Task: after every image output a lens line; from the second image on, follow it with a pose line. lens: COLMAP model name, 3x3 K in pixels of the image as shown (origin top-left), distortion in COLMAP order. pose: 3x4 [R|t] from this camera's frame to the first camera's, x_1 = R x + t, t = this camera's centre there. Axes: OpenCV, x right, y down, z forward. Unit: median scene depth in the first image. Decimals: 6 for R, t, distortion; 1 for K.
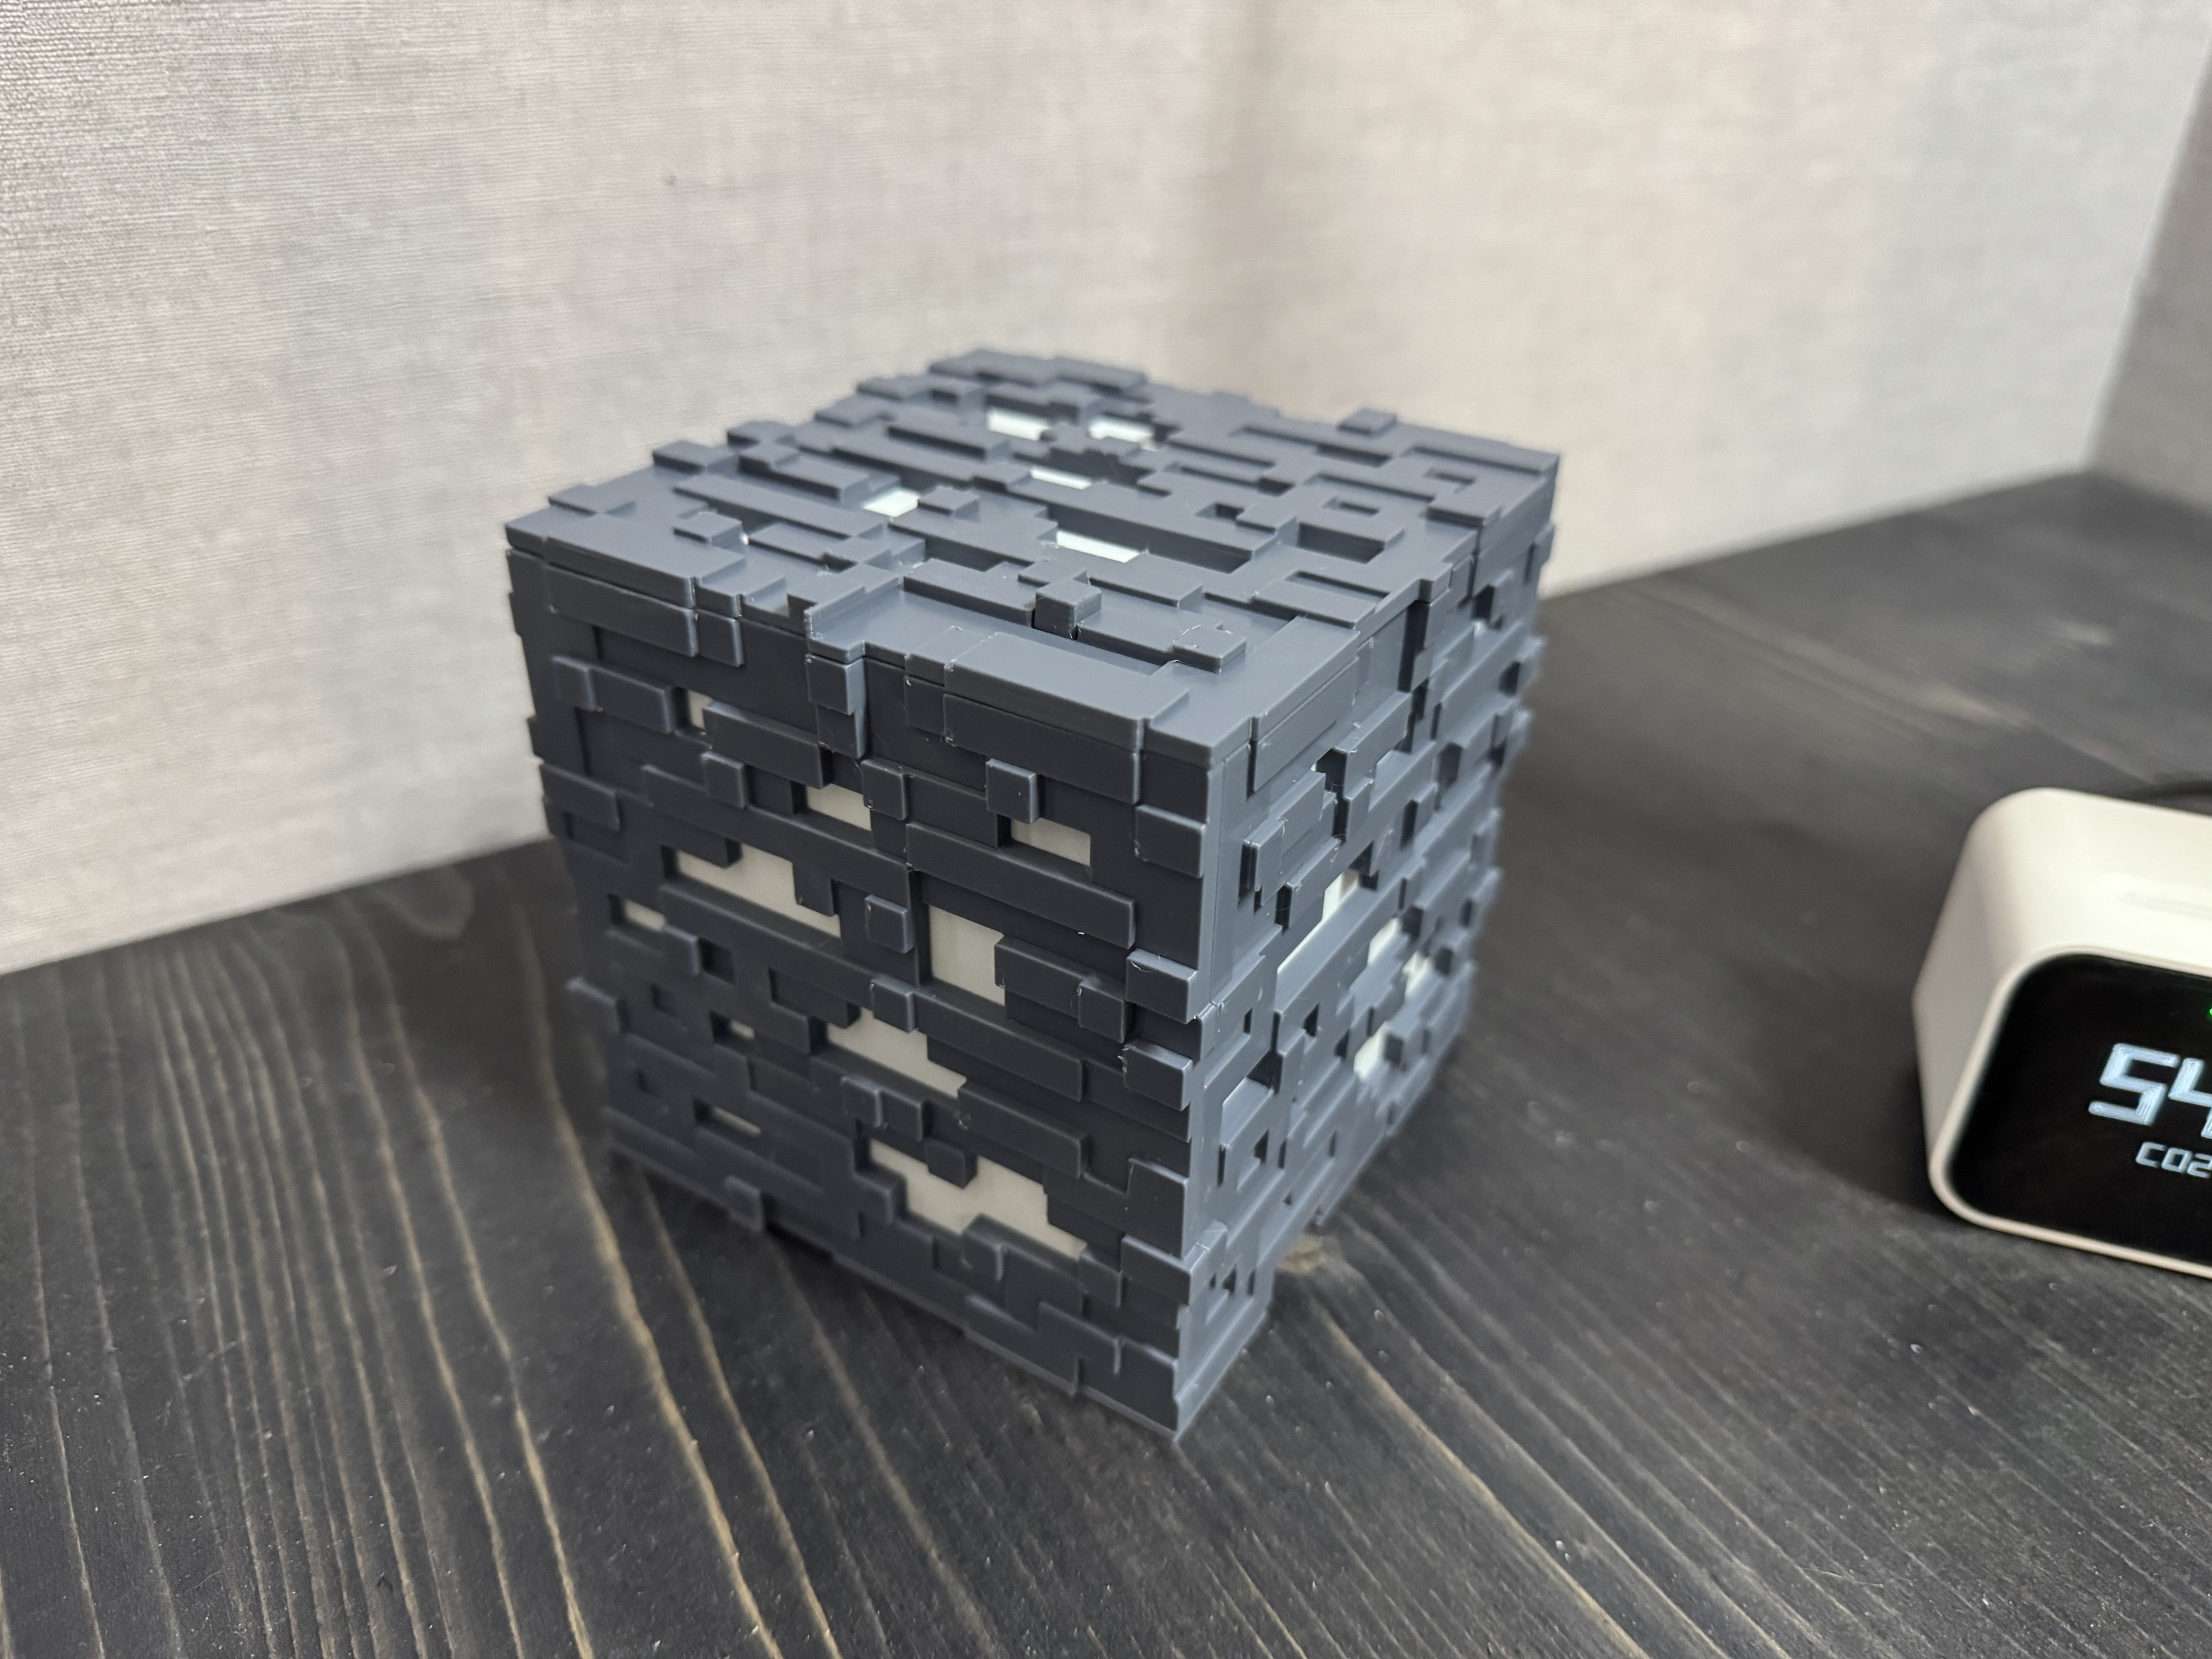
lens RADIAL K [[1623.8, 0, 1114.2], [0, 1623.8, 823.3], [0, 0, 1]] dist [-0.002678, -0.038532]
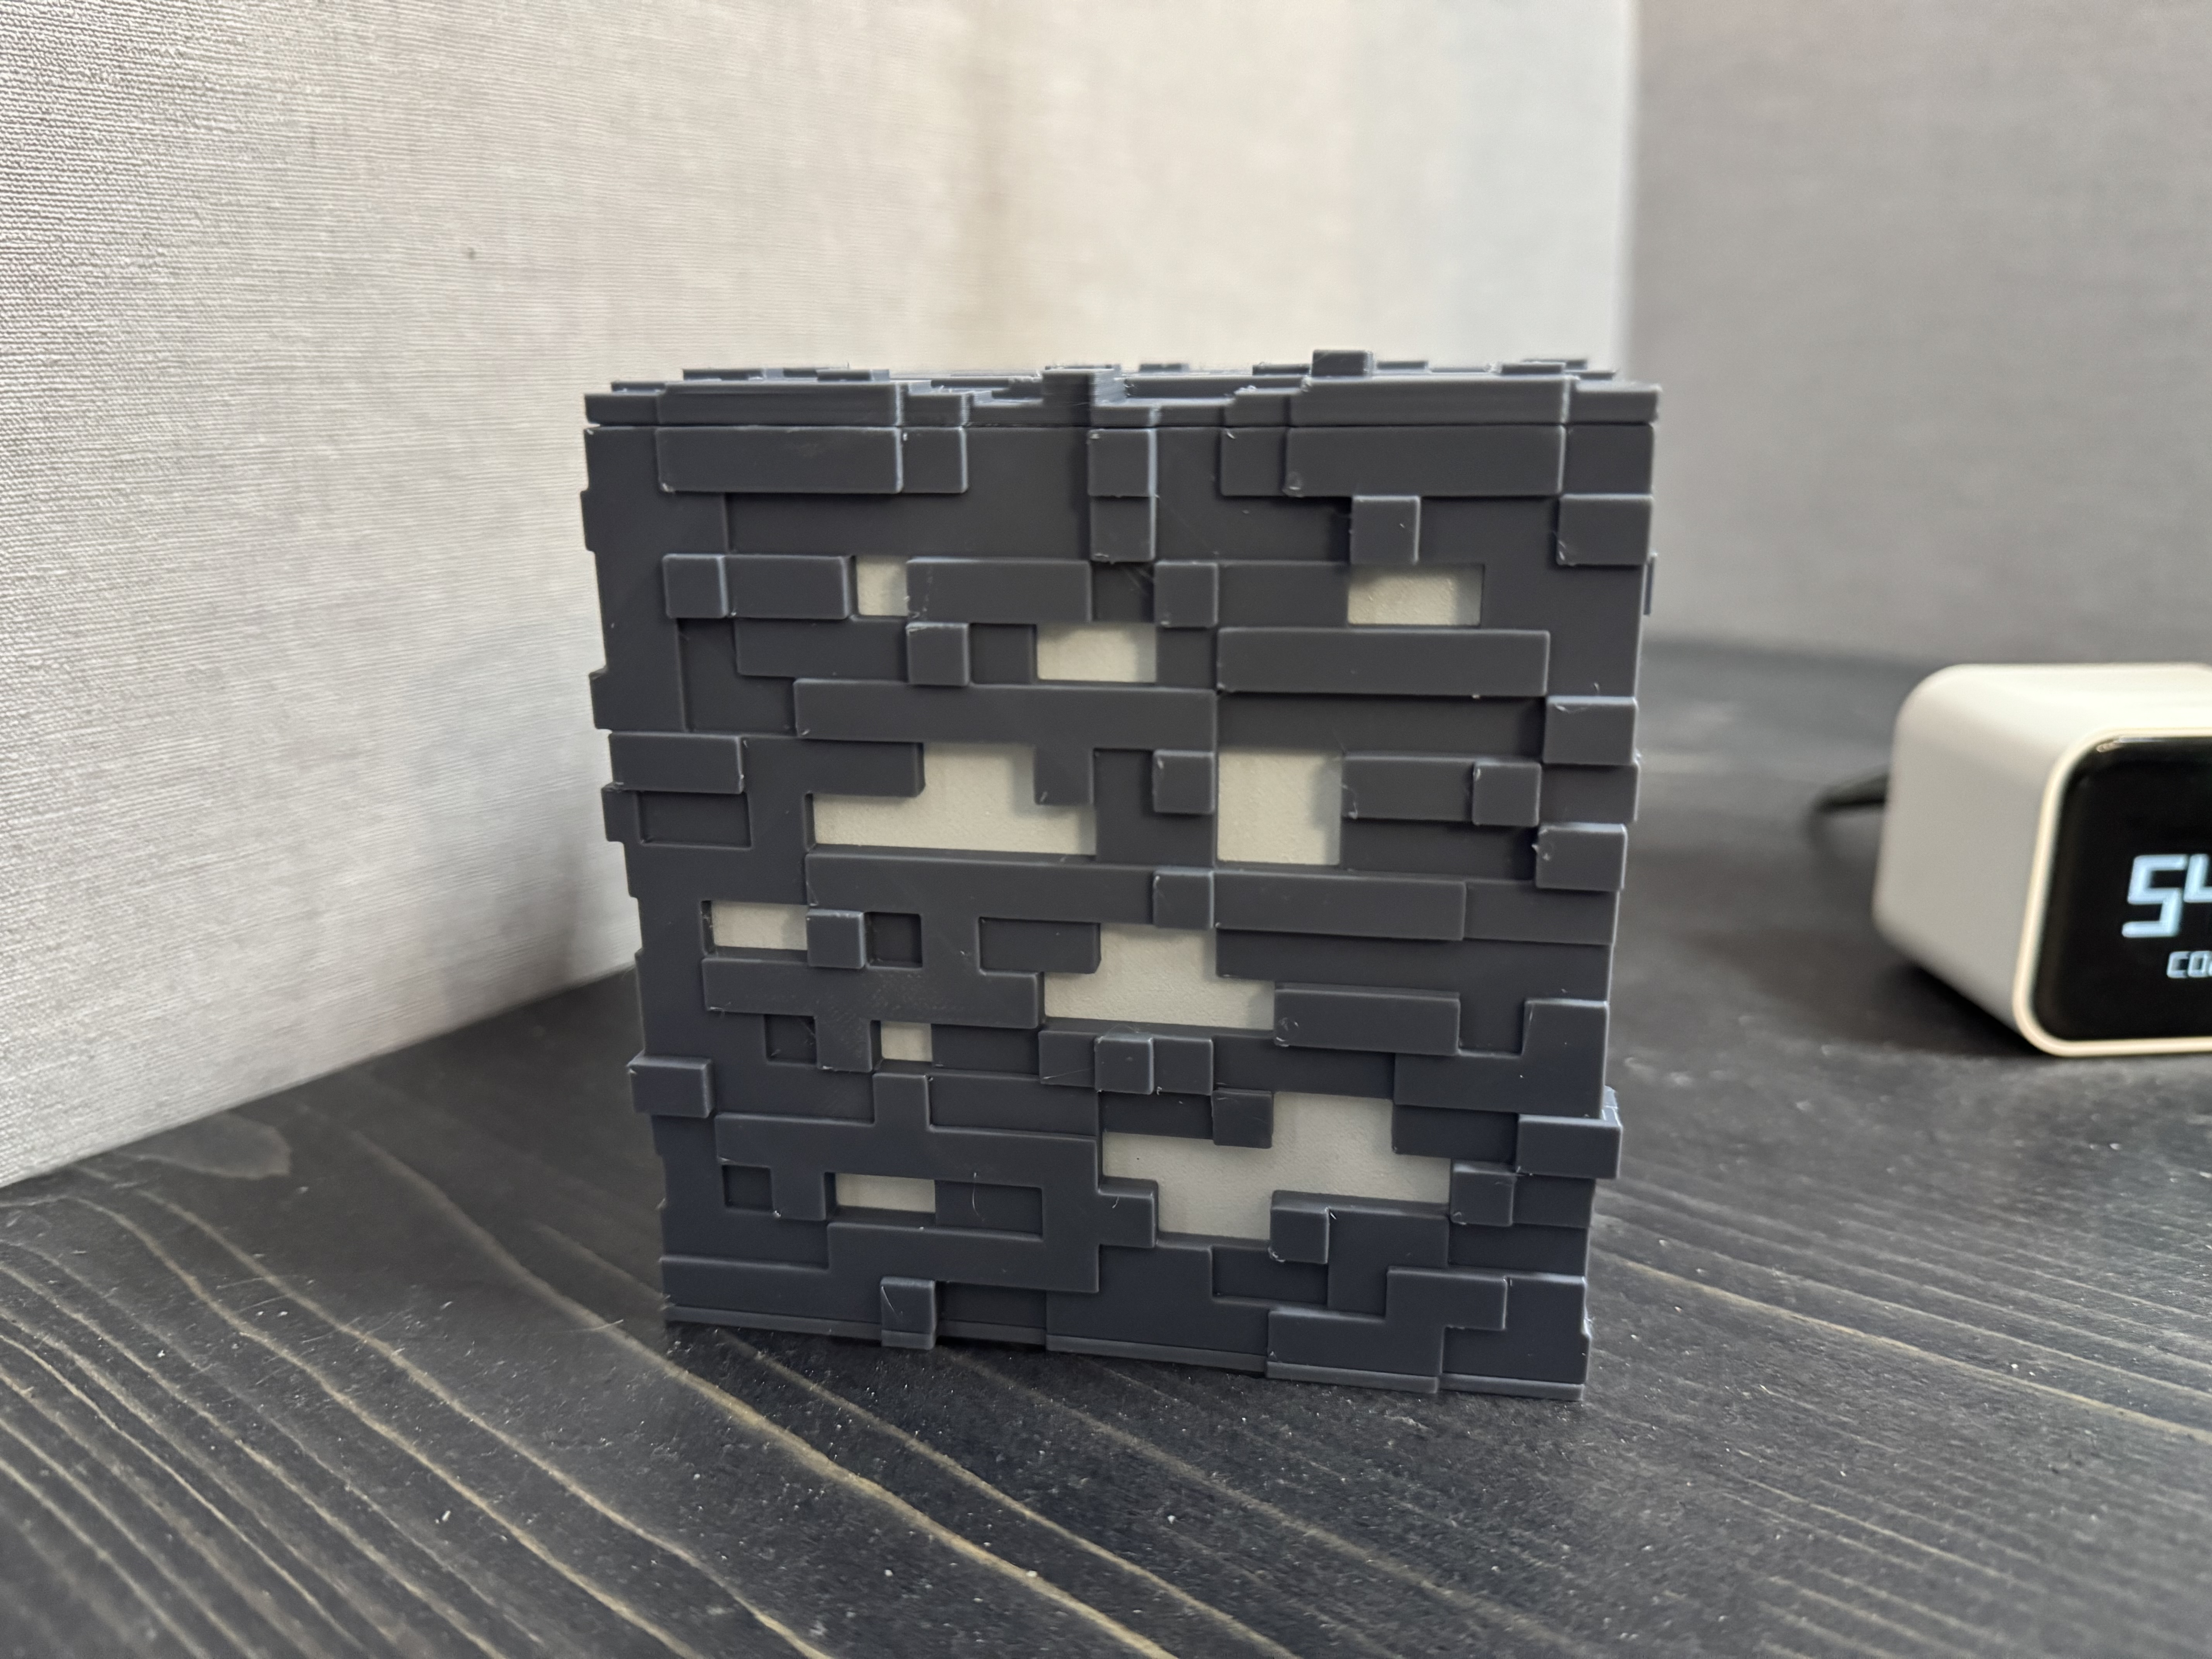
lens RADIAL K [[1623.8, 0, 1114.2], [0, 1623.8, 823.3], [0, 0, 1]] dist [-0.002678, -0.038532]
pose [[0.925335, -0.136800, 0.353612, -0.392939], [0.222236, 0.951326, -0.213517, 0.210163], [-0.307192, 0.276160, 0.910697, 0.232564]]
